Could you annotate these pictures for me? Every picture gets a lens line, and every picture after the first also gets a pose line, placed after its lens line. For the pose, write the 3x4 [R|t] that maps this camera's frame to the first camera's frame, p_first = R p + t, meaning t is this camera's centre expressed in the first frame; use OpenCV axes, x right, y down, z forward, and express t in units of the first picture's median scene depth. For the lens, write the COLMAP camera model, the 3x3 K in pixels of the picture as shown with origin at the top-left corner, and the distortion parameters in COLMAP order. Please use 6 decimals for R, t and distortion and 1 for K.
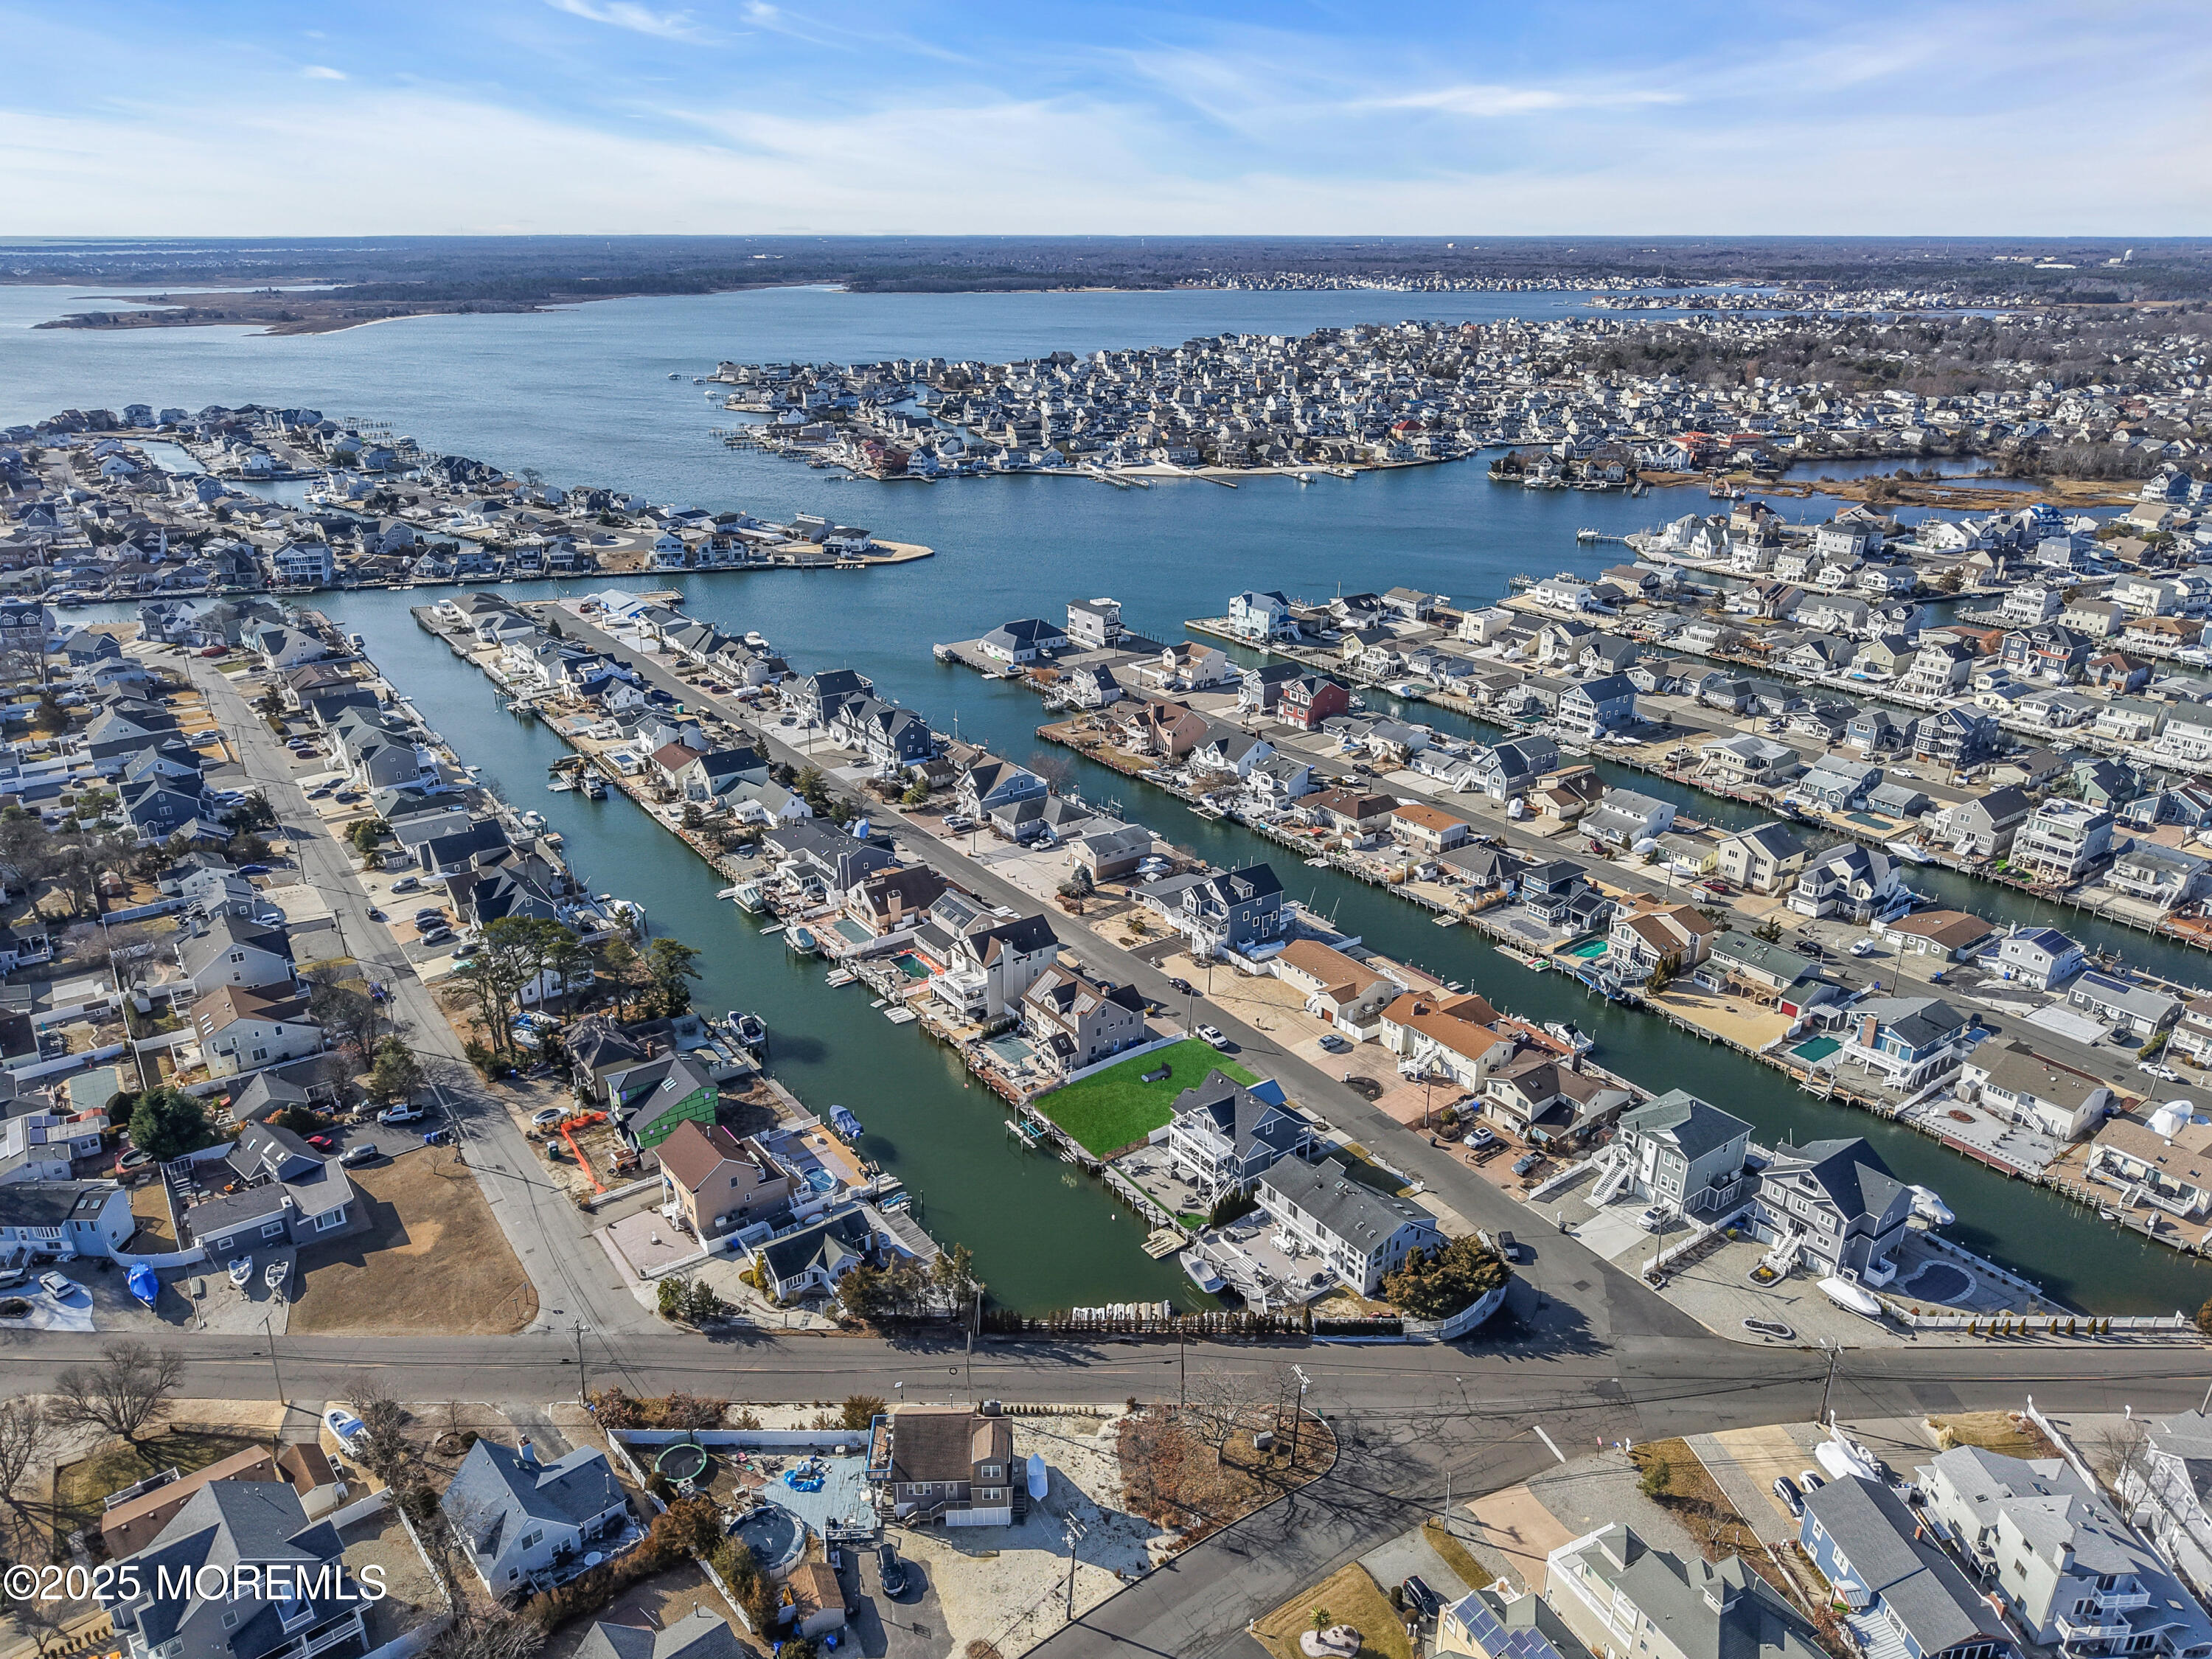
lens RADIAL K [[1485.2, 0, 1106.0], [0, 1485.2, 829.5], [0, 0, 1]] dist [0.036726, -0.046536]
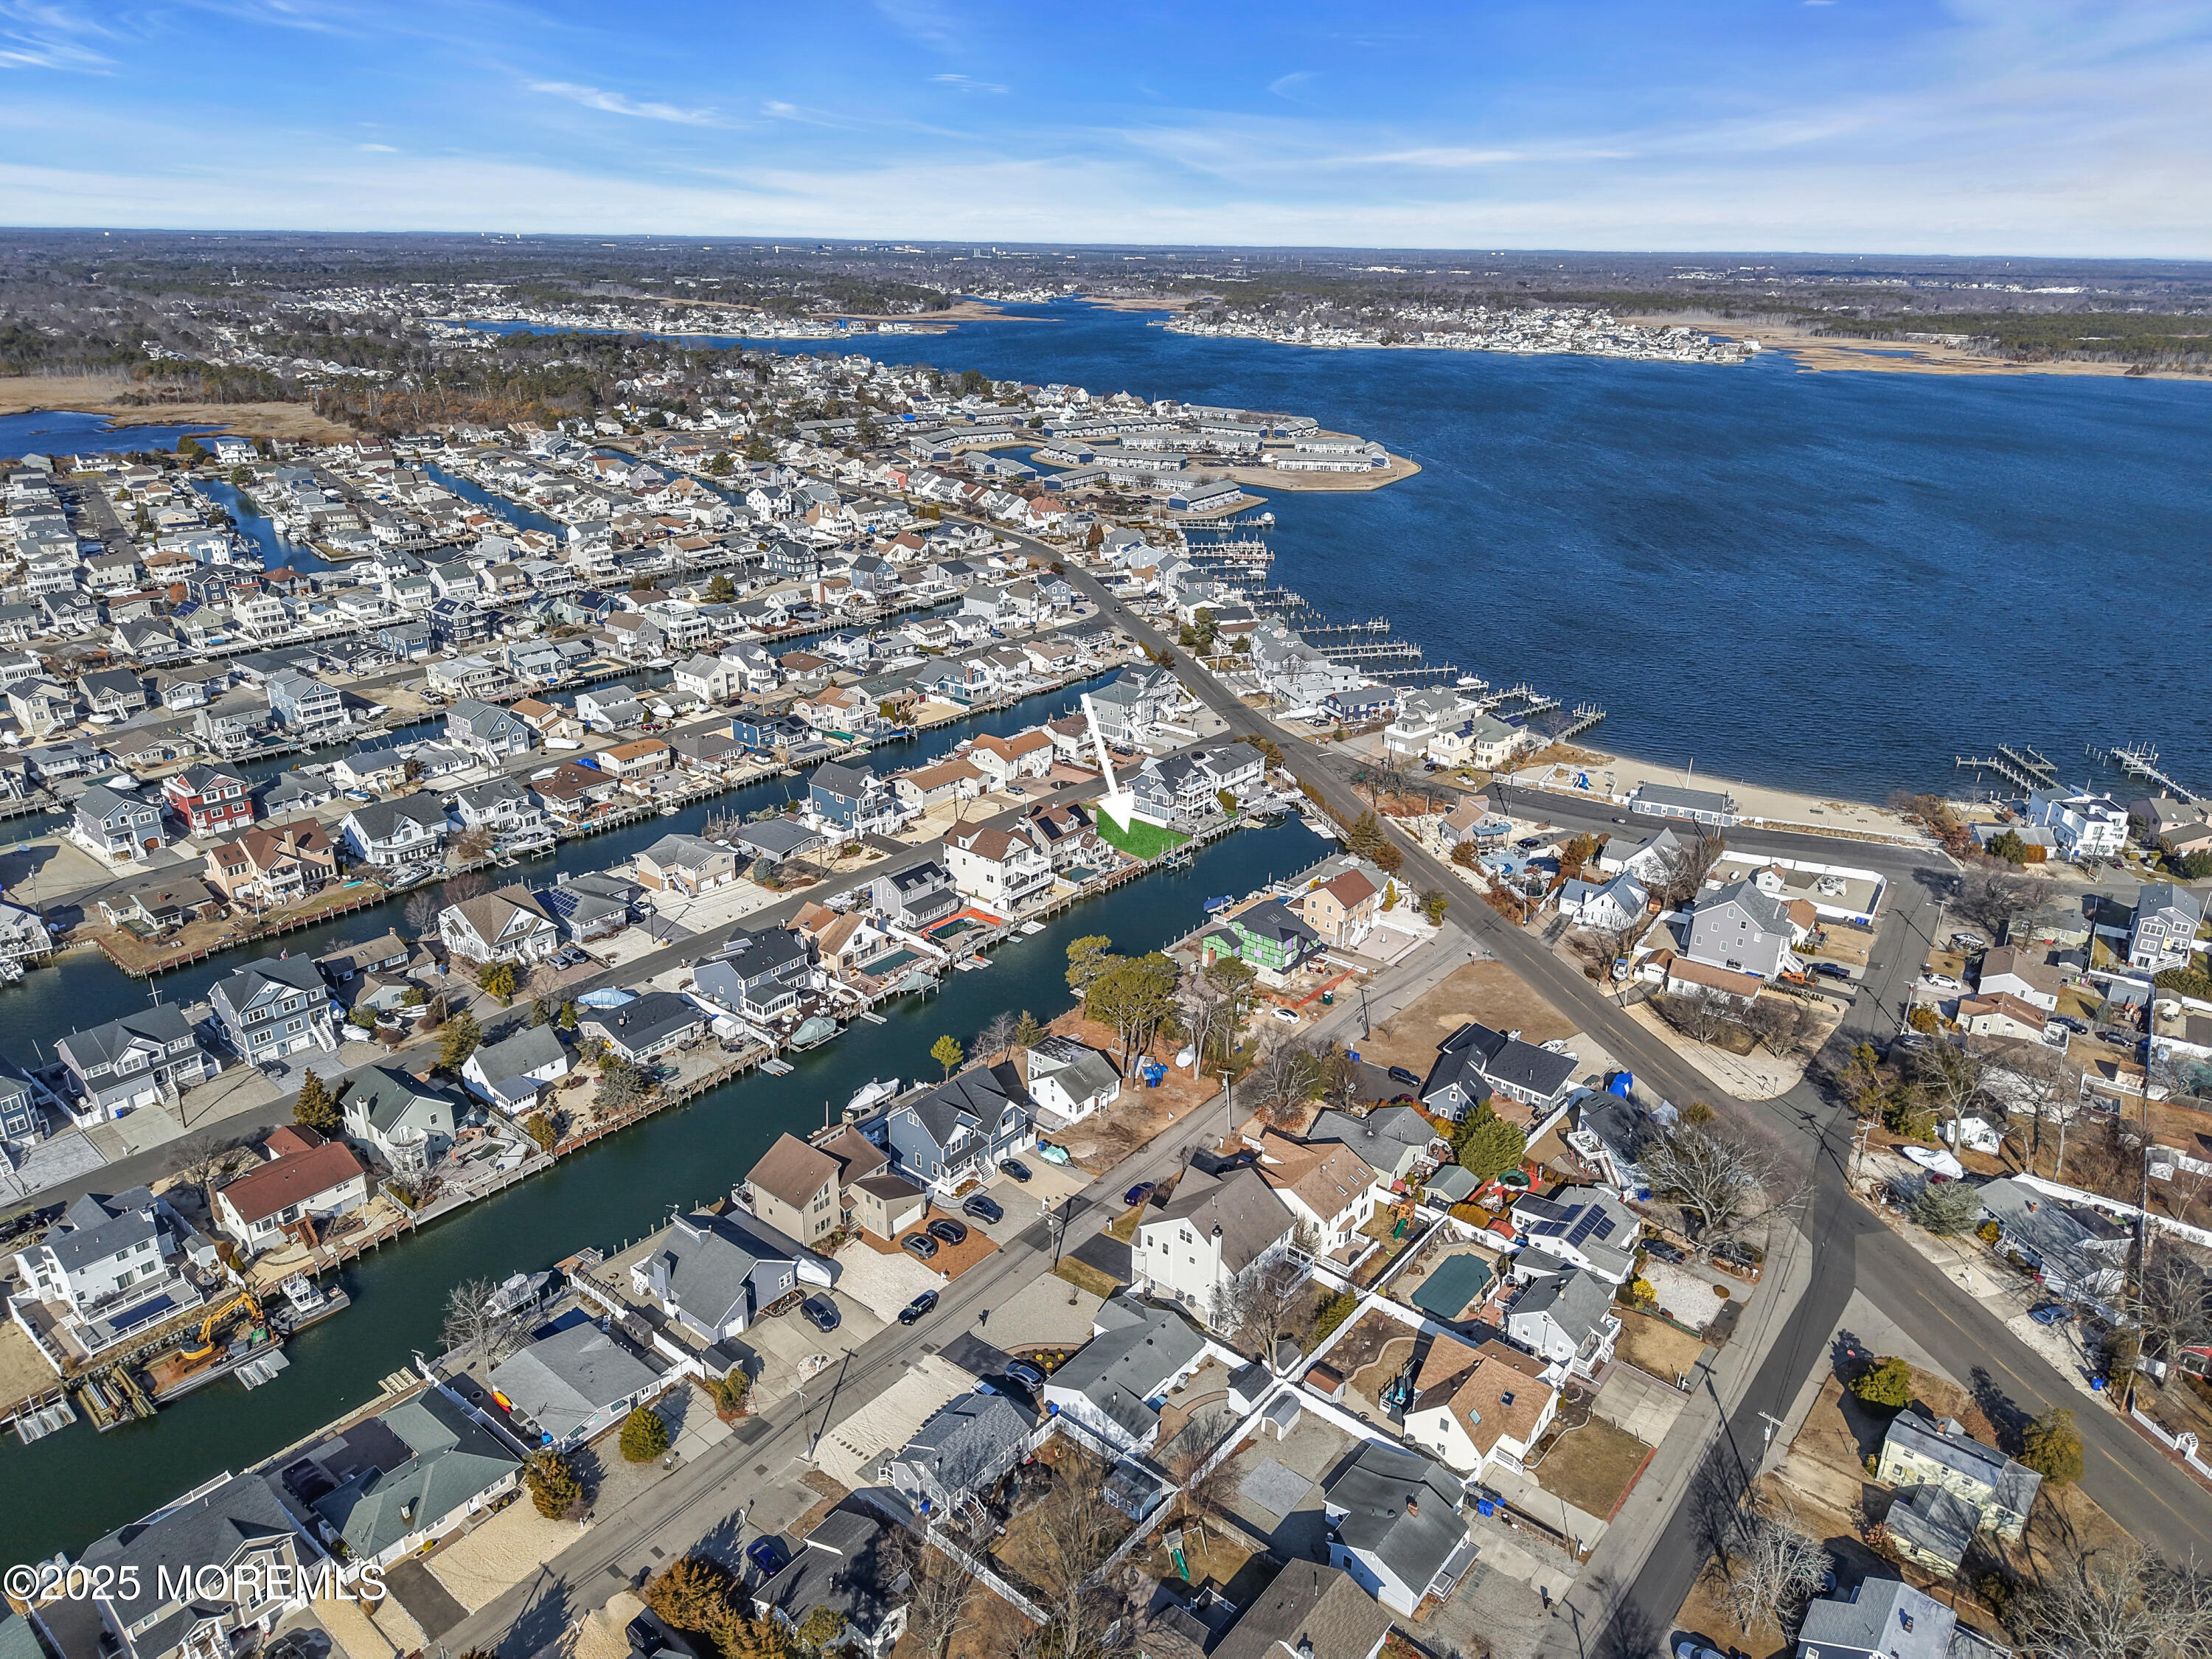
lens RADIAL K [[1485.2, 0, 1106.0], [0, 1485.2, 829.5], [0, 0, 1]] dist [0.036726, -0.046536]
pose [[-0.257459, -0.362423, 0.895748, -1.000391], [0.343516, 0.832114, 0.435411, -0.360390], [-0.903168, 0.419804, -0.089737, 0.895896]]
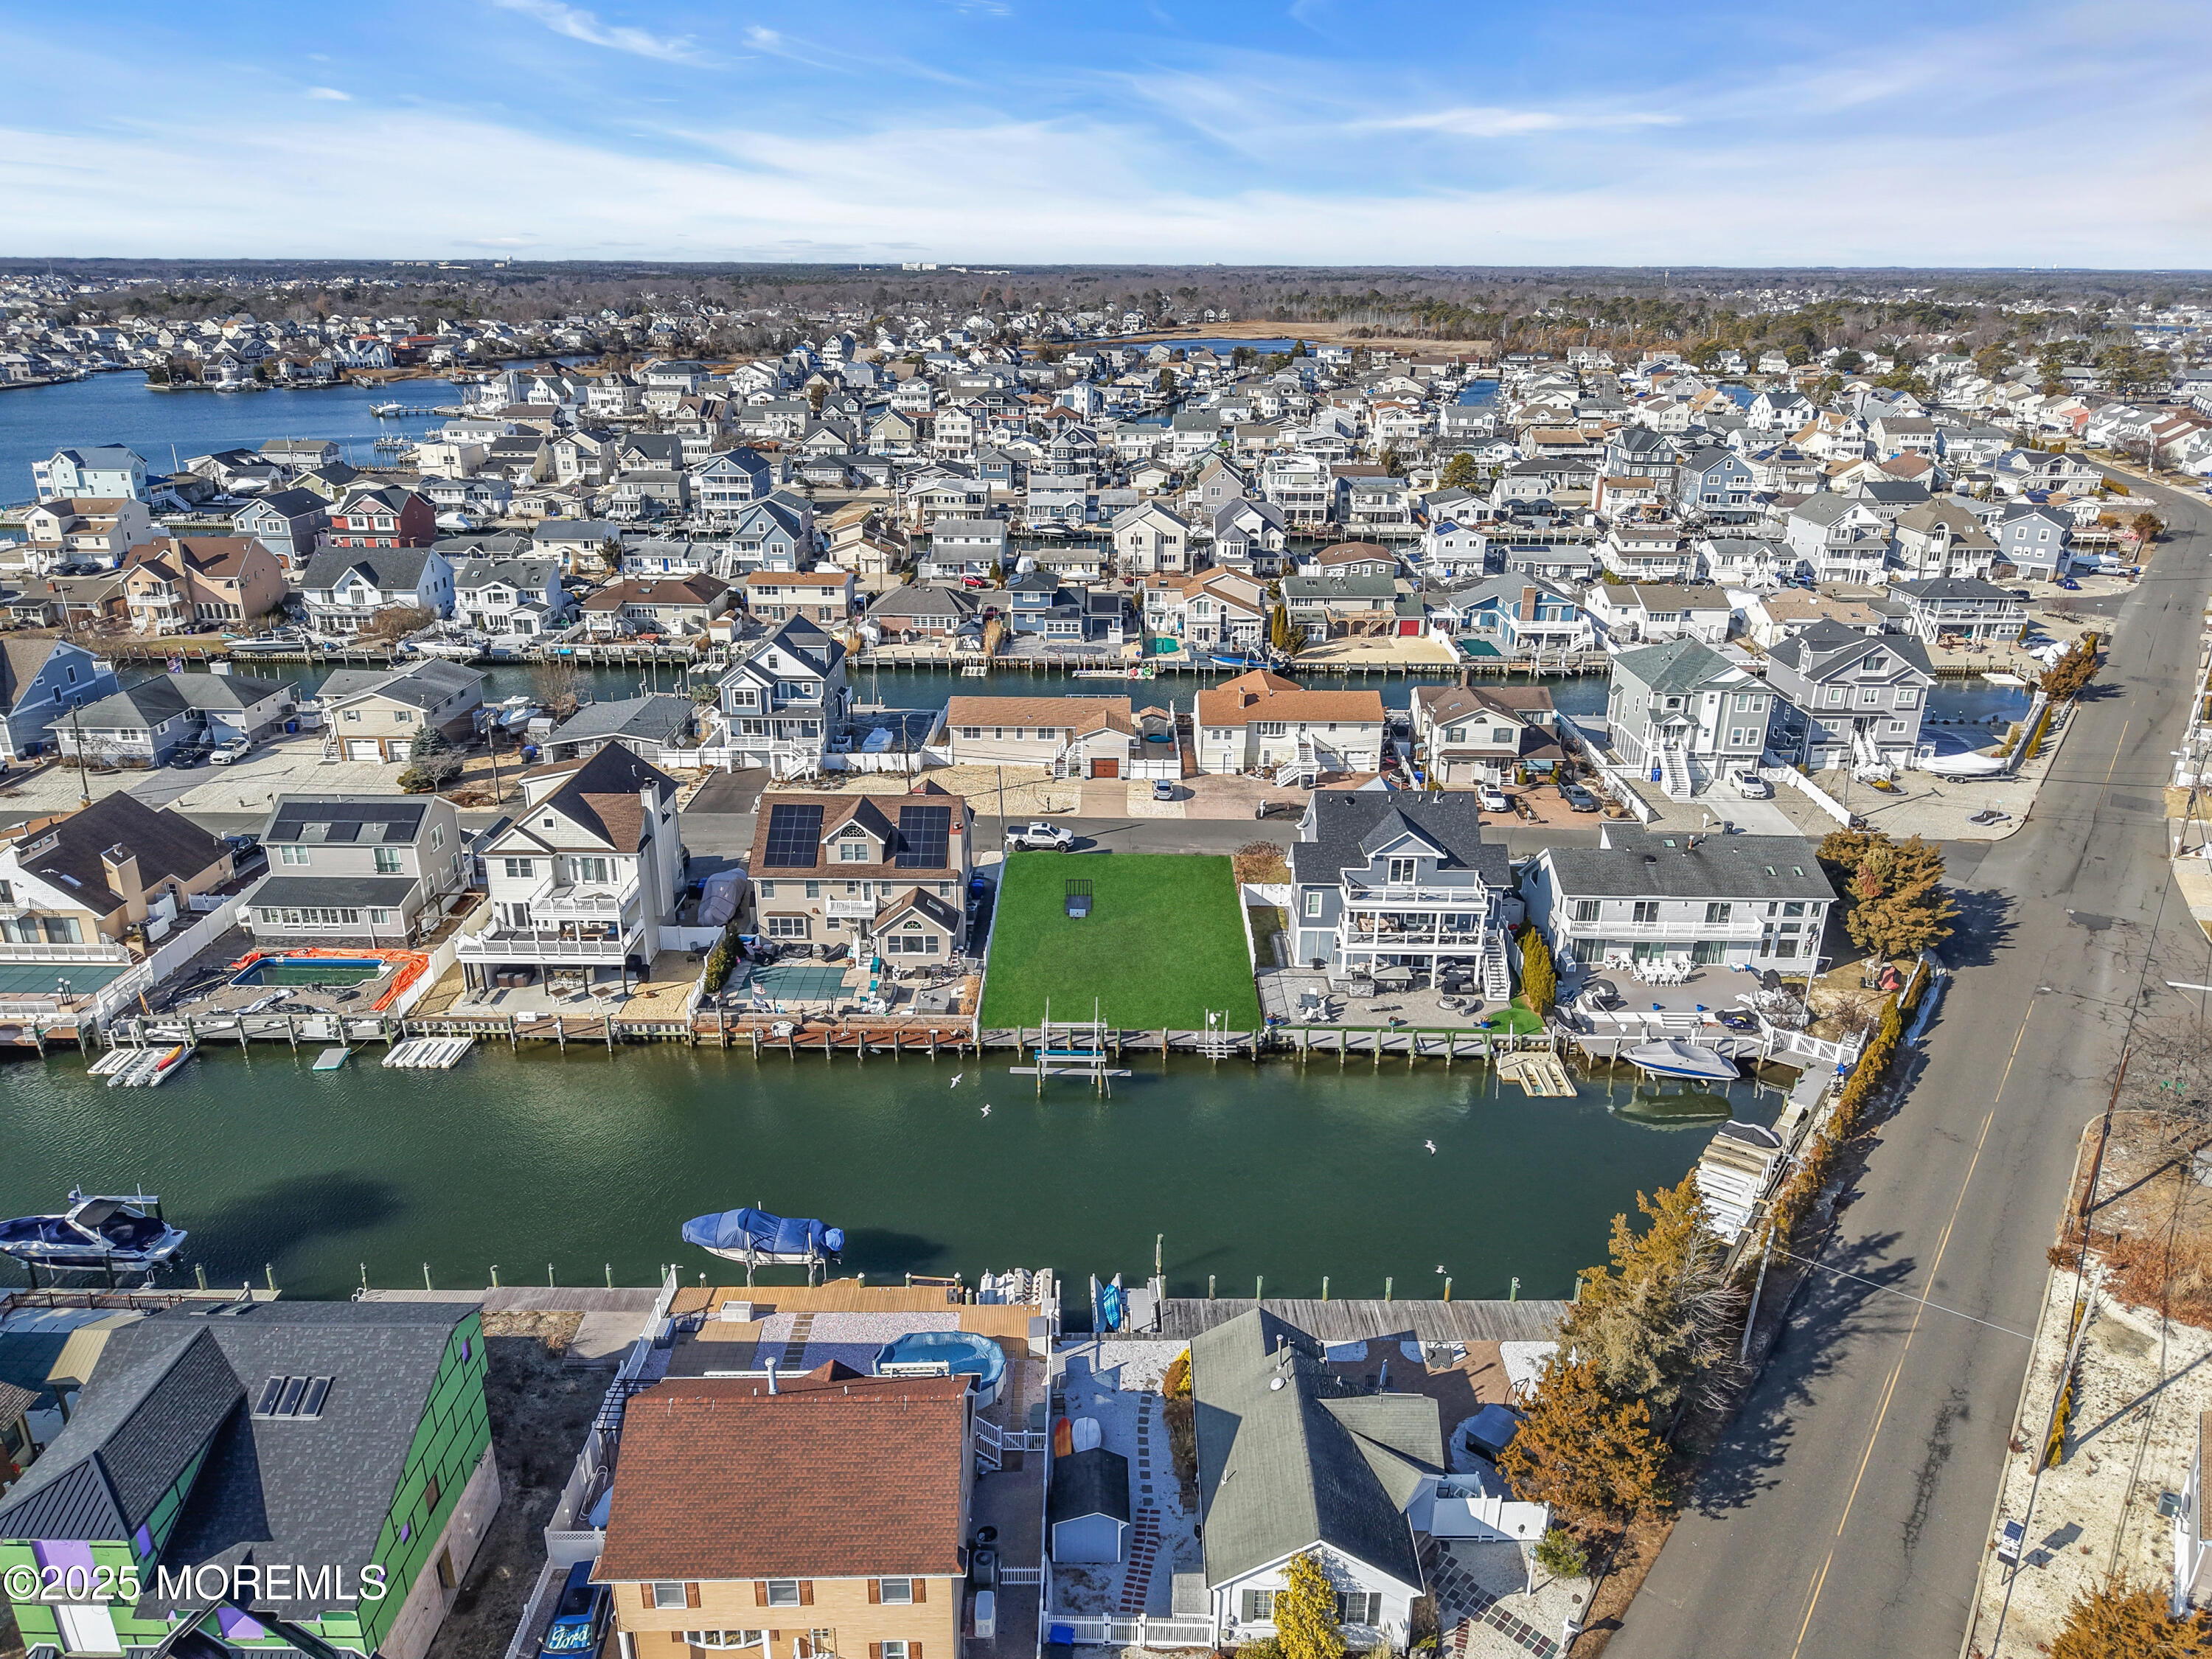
lens RADIAL K [[1485.2, 0, 1106.0], [0, 1485.2, 829.5], [0, 0, 1]] dist [0.036726, -0.046536]
pose [[0.588818, -0.283144, 0.757049, -0.279347], [0.292212, 0.947853, 0.127230, 0.061879], [-0.753595, 0.146303, 0.640851, 0.525012]]
